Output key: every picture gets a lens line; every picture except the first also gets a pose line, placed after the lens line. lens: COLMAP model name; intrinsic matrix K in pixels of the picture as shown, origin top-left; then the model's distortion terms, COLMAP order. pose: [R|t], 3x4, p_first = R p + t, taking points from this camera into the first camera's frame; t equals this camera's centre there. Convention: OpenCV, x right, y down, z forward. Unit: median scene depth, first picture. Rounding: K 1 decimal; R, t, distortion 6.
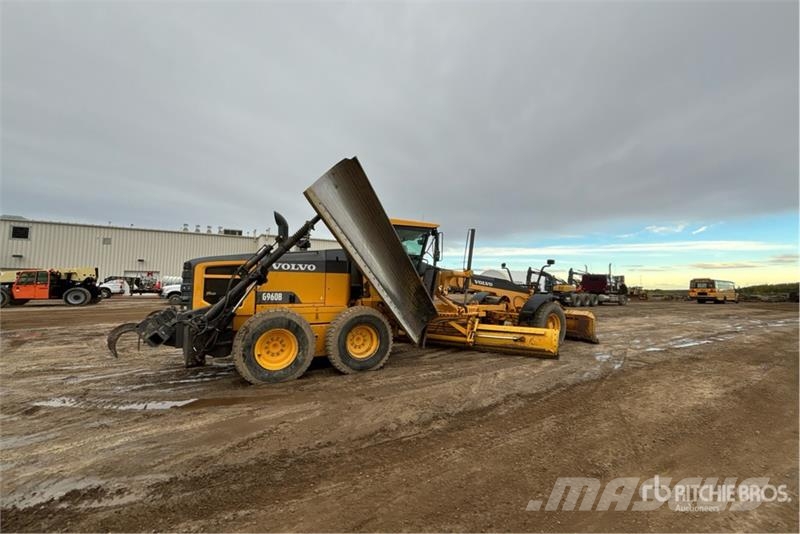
lens RADIAL K [[321.3, 0, 396.5], [0, 321.3, 266.2], [0, 0, 1]] dist [-0.000837, 0.000211]
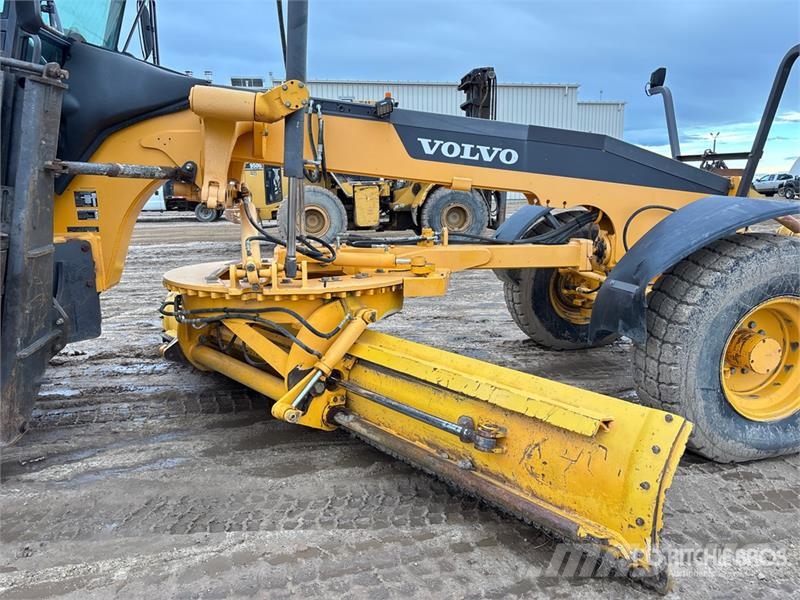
lens RADIAL K [[606.0, 0, 387.1], [0, 606.0, 304.6], [0, 0, 1]] dist [0.026103, -0.001216]
pose [[0.942089, 0.047943, -0.331919, 0.508803], [0.038240, 0.967917, 0.248345, 0.067985], [0.333176, -0.246655, 0.910030, 0.781179]]
